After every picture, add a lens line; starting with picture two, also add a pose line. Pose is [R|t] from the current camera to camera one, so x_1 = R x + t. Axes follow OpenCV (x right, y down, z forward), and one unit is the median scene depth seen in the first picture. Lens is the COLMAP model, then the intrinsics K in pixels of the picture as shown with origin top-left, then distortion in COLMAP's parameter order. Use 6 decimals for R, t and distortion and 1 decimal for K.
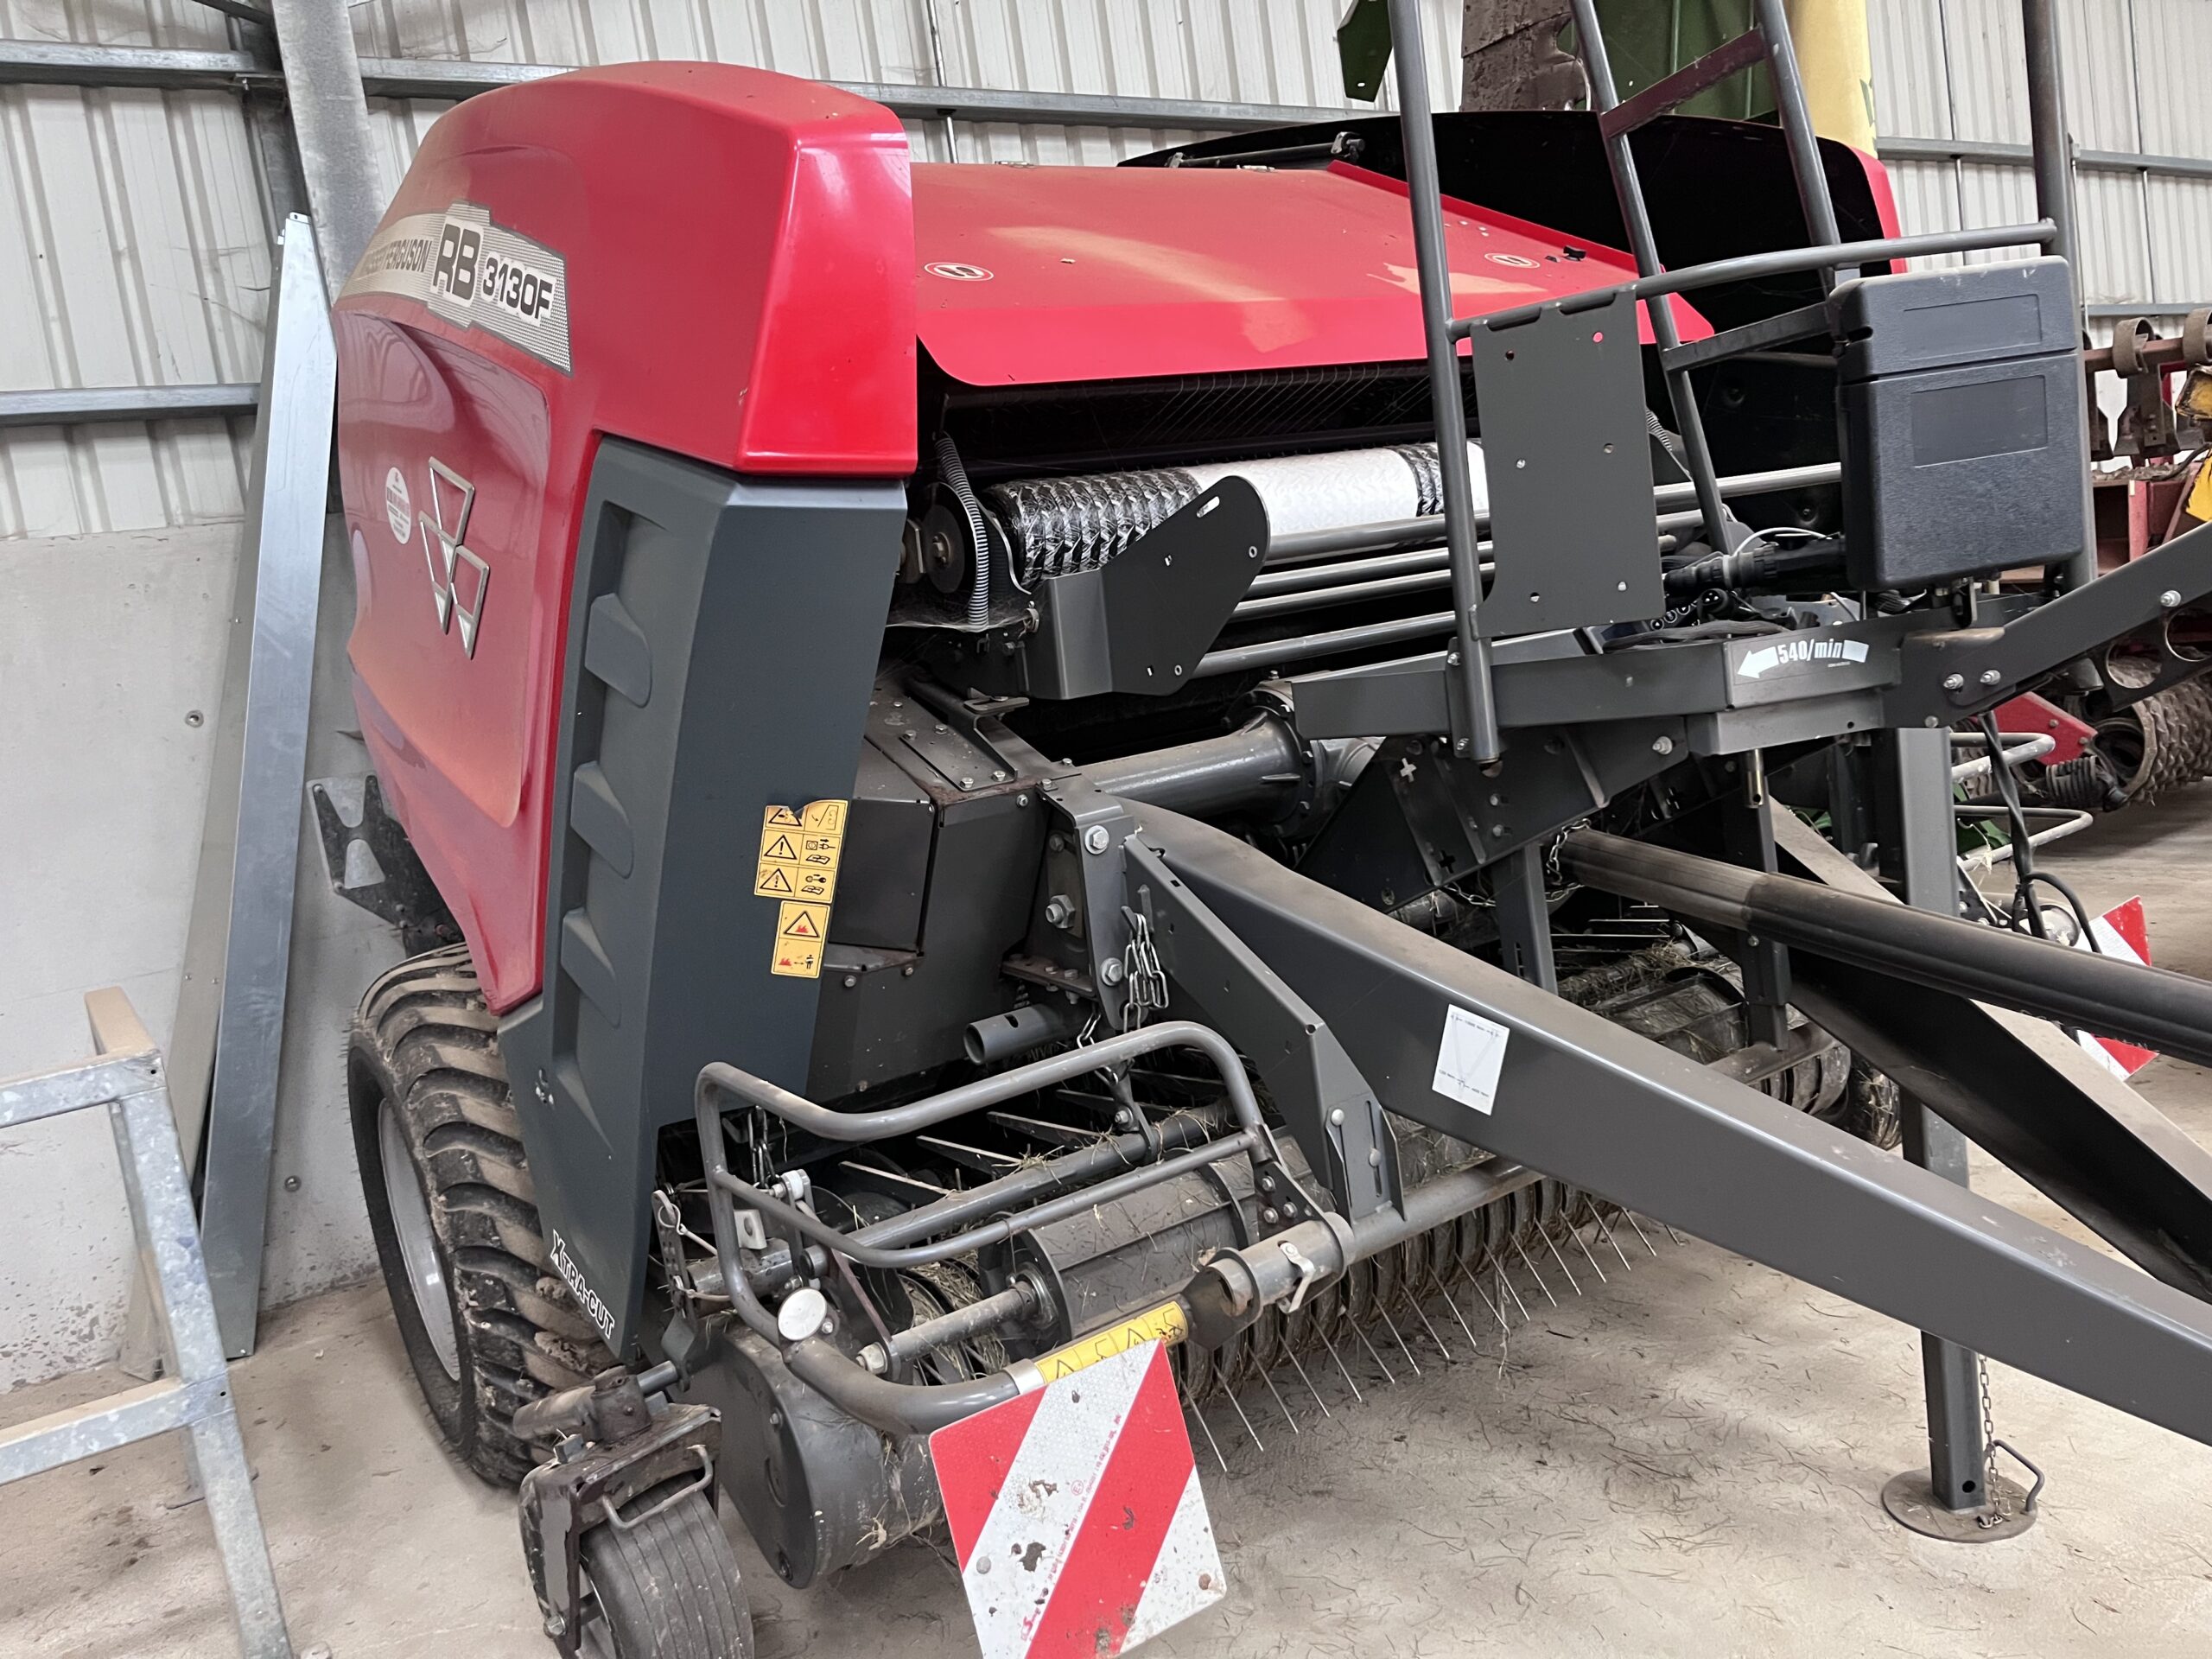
lens RADIAL K [[1646.0, 0, 1106.5], [0, 1646.0, 816.5], [0, 0, 1]] dist [0.059448, -0.086093]
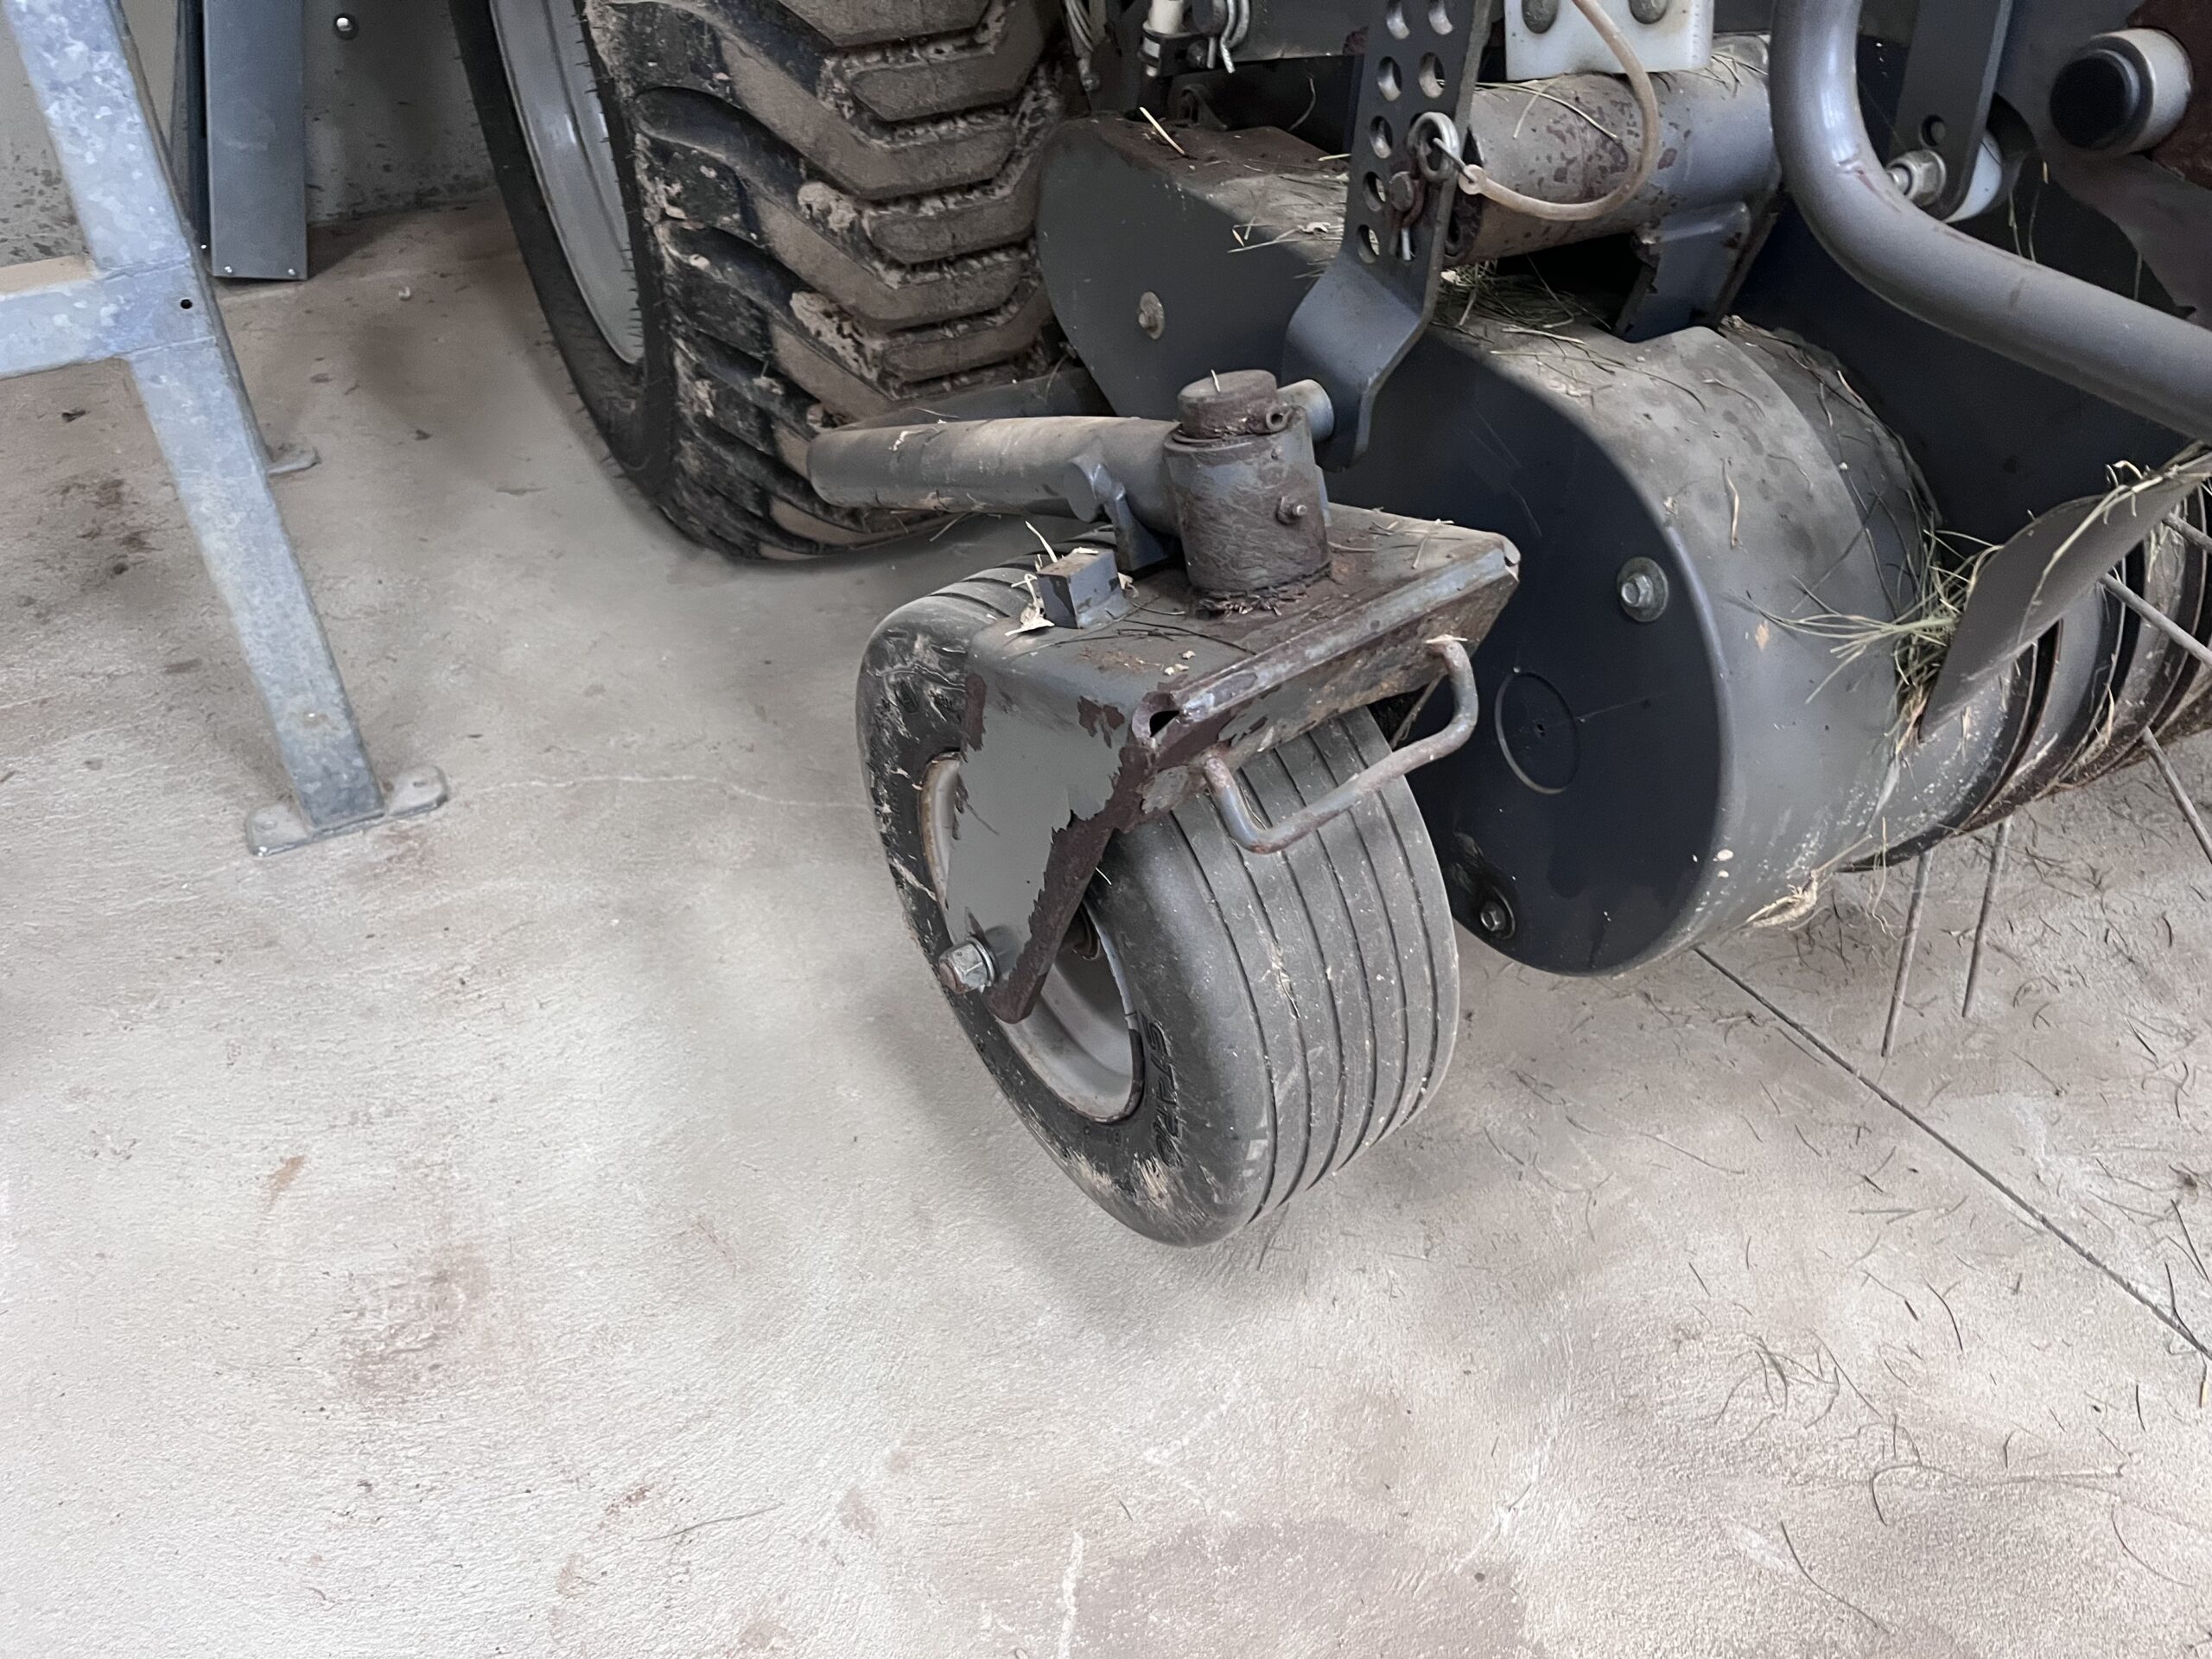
lens RADIAL K [[1646.0, 0, 1106.5], [0, 1646.0, 816.5], [0, 0, 1]] dist [0.059448, -0.086093]
pose [[0.987176, 0.159253, -0.011088, -0.216461], [-0.131547, 0.850851, 0.508673, 0.175204], [0.090441, -0.500691, 0.860889, 0.484447]]
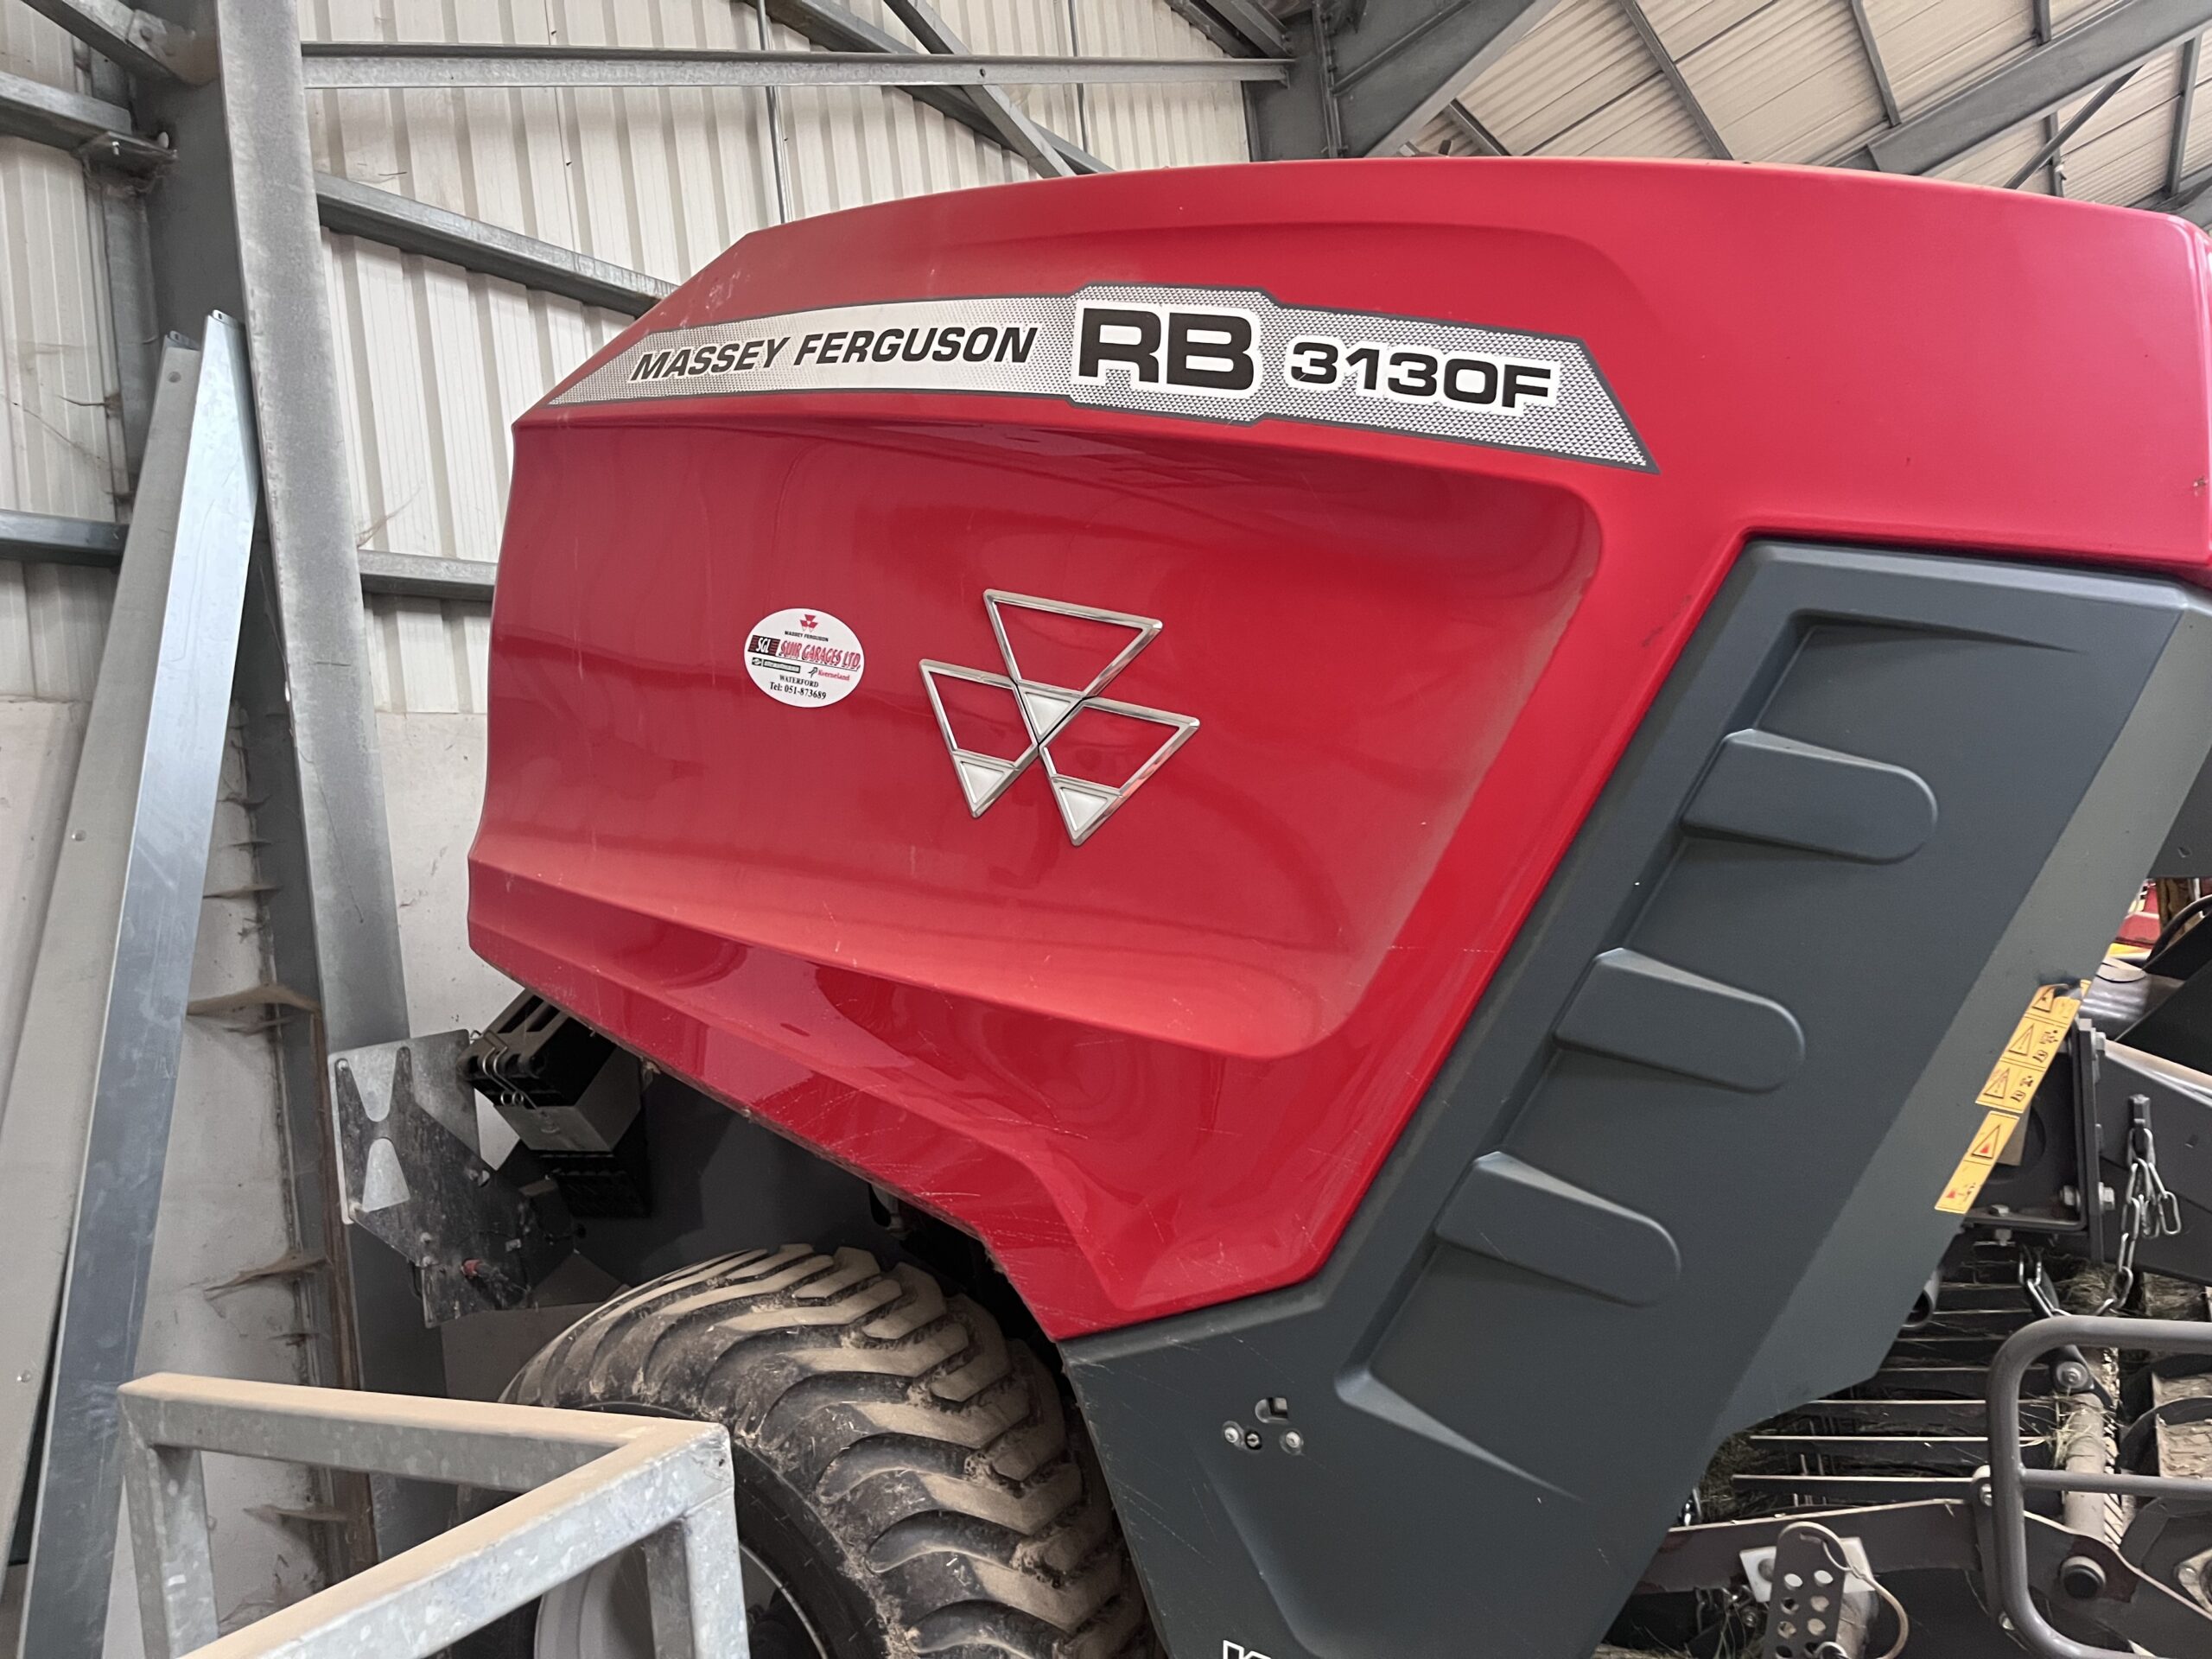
lens RADIAL K [[1646.0, 0, 1106.5], [0, 1646.0, 816.5], [0, 0, 1]] dist [0.059448, -0.086093]
pose [[0.905190, 0.051818, 0.421836, -0.630270], [0.034810, 0.980166, -0.195098, 0.036516], [-0.423579, 0.191284, 0.885433, 0.295034]]
